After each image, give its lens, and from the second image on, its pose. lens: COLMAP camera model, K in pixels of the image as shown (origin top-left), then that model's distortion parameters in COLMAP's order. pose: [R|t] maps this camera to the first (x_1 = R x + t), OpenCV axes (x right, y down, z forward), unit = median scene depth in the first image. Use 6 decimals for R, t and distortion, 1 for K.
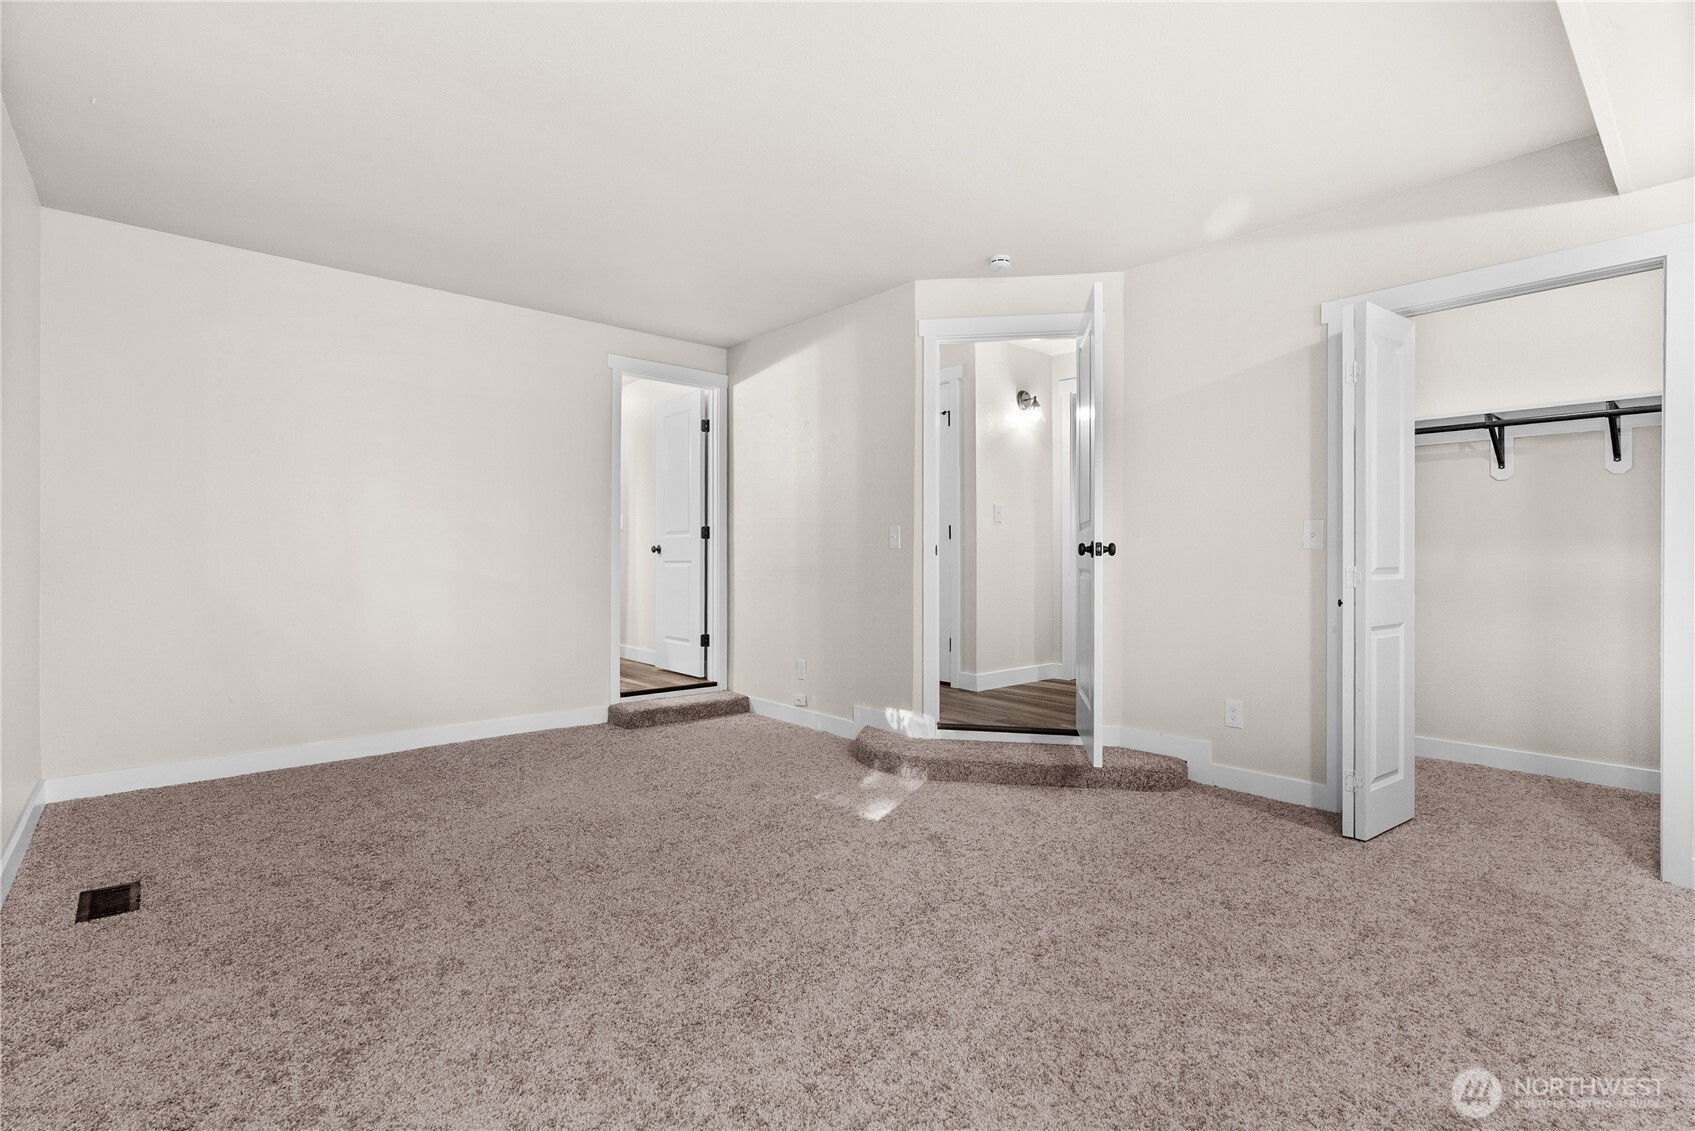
lens RADIAL K [[777.0, 0, 843.6], [0, 777.0, 553.7], [0, 0, 1]] dist [-0.007175, 0.000973]
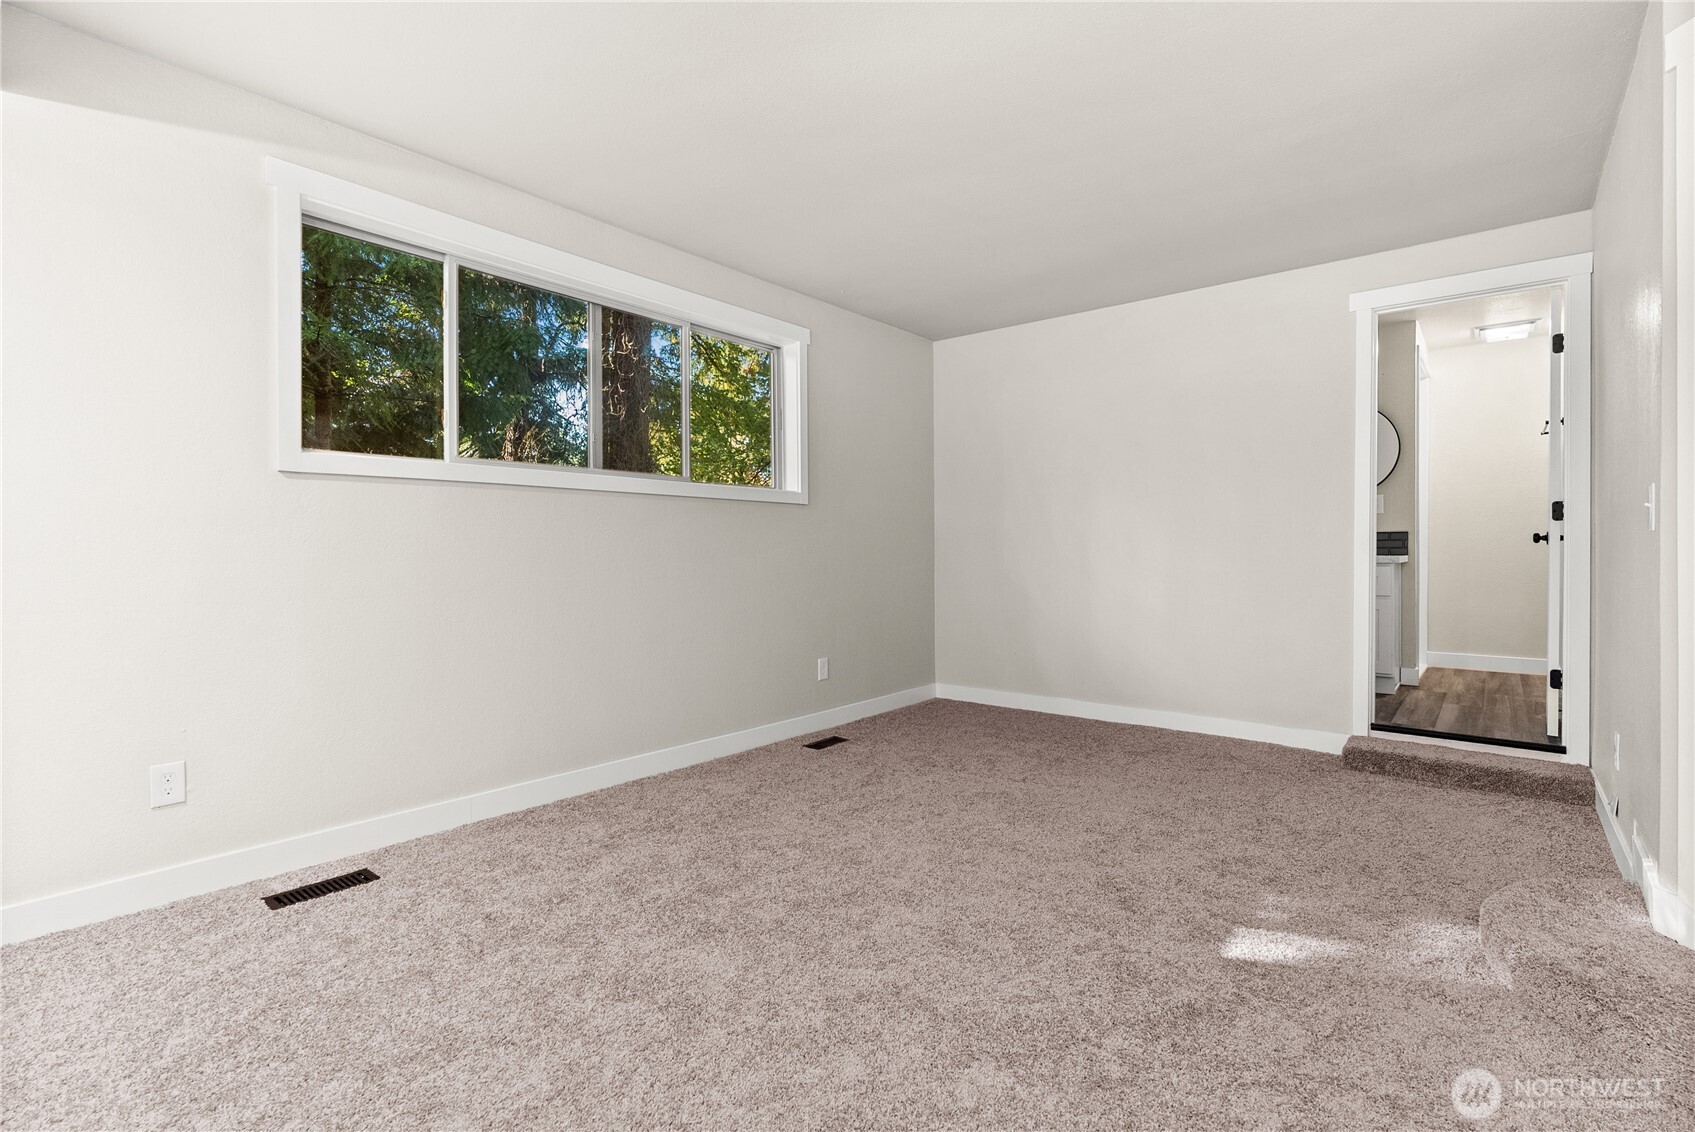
lens RADIAL K [[777.0, 0, 843.6], [0, 777.0, 554.2], [0, 0, 1]] dist [-0.007175, 0.000973]
pose [[0.184466, 0.009480, -0.982793, 0.381132], [0.004602, 0.999934, 0.010509, -0.000866], [0.982828, -0.006461, 0.184410, 0.343444]]
